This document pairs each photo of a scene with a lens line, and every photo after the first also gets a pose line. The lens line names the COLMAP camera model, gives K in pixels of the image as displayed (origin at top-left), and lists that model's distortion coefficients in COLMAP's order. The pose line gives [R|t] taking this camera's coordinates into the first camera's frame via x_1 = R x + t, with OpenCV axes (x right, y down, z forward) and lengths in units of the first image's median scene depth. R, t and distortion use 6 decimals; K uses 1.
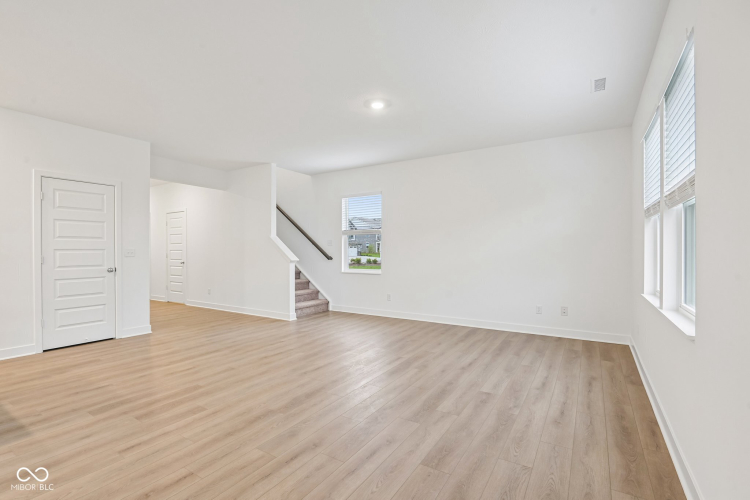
lens RADIAL K [[350.4, 0, 368.8], [0, 350.4, 252.7], [0, 0, 1]] dist [-0.014463, -0.002335]
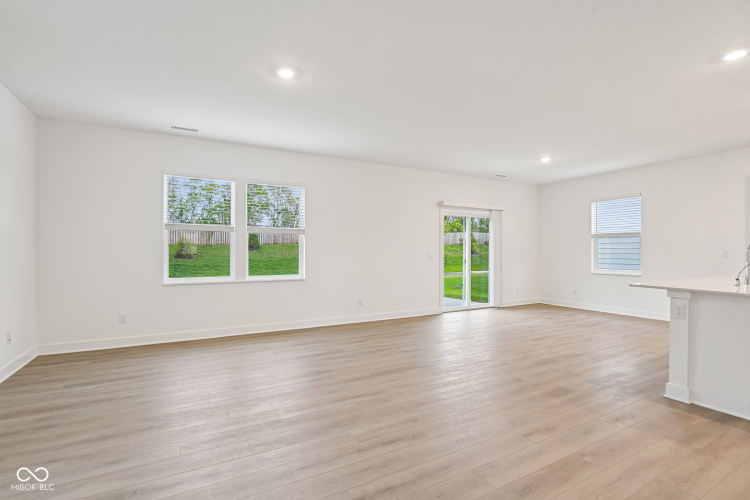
lens RADIAL K [[350.4, 0, 369.4], [0, 350.4, 249.4], [0, 0, 1]] dist [-0.014463, -0.002335]
pose [[-0.877375, 0.003910, 0.479790, -0.449804], [0.002983, 0.999992, -0.002693, -0.008005], [-0.479796, -0.000932, -0.877379, 1.362333]]
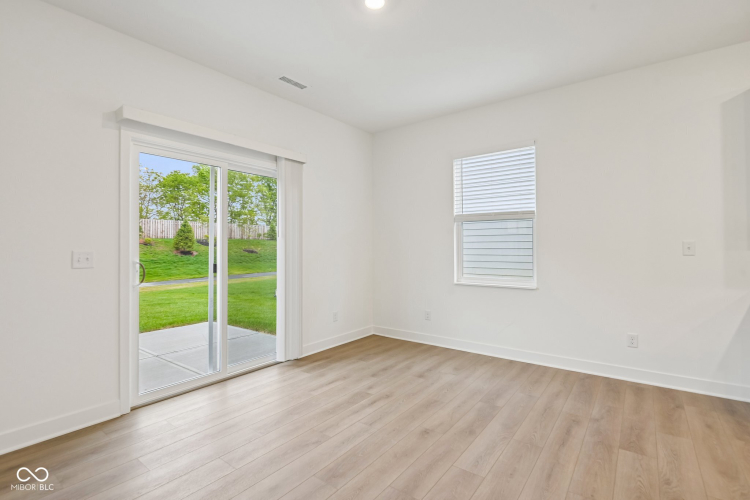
lens RADIAL K [[350.4, 0, 373.0], [0, 350.4, 244.8], [0, 0, 1]] dist [-0.014463, -0.002335]
pose [[-0.997170, 0.006319, 0.074919, -0.433474], [0.006100, 0.999976, -0.003148, -0.000313], [-0.074937, -0.002682, -0.997185, 0.384749]]
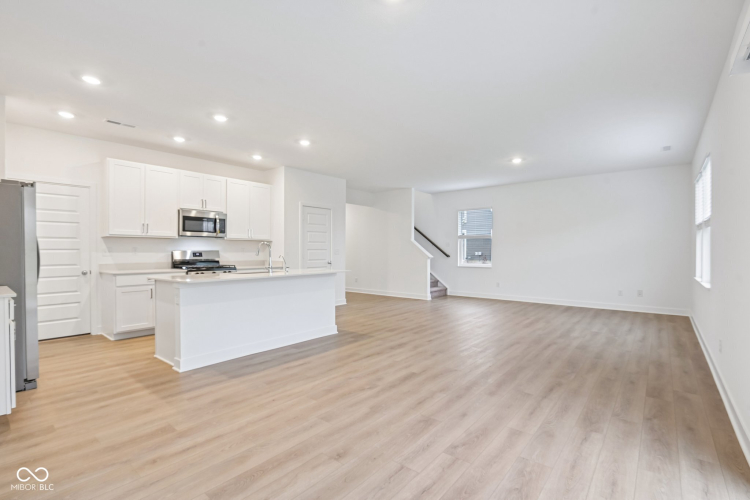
lens RADIAL K [[350.4, 0, 367.0], [0, 350.4, 252.9], [0, 0, 1]] dist [-0.014463, -0.002335]
pose [[0.990968, 0.002998, -0.134062, -0.374159], [-0.002923, 0.999995, 0.000758, 0.005424], [0.134064, -0.000359, 0.990973, -0.584758]]
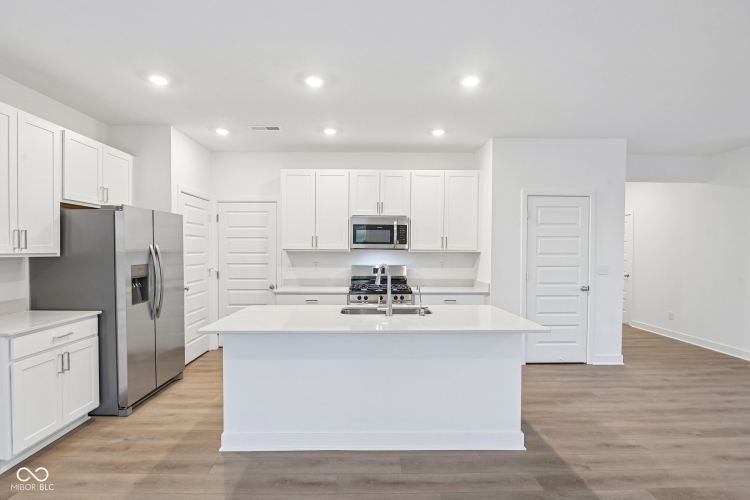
lens RADIAL K [[350.4, 0, 369.2], [0, 350.4, 254.7], [0, 0, 1]] dist [-0.014463, -0.002335]
pose [[0.551455, 0.015859, -0.834054, -0.302891], [-0.008589, 0.999874, 0.013333, -0.048729], [0.834161, -0.000188, 0.551522, 0.020336]]
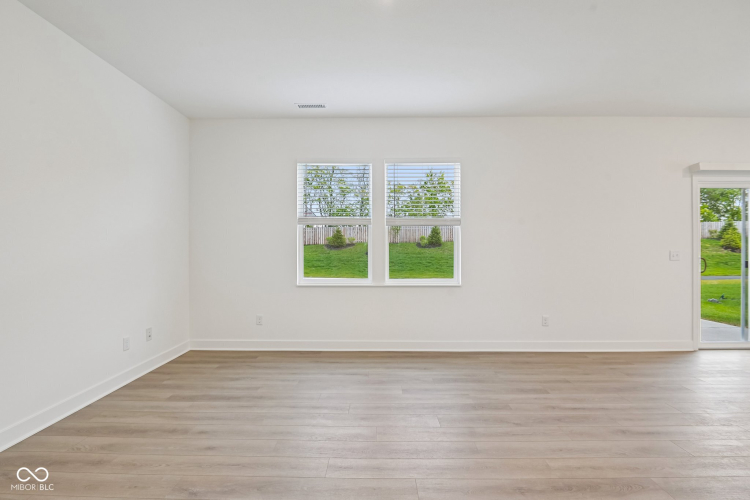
lens RADIAL K [[350.4, 0, 371.5], [0, 350.4, 246.8], [0, 0, 1]] dist [-0.014463, -0.002335]
pose [[-0.525614, 0.006455, 0.850698, -0.313958], [0.006029, 0.999974, -0.003863, -0.006662], [-0.850702, 0.003099, -0.525640, 1.066338]]
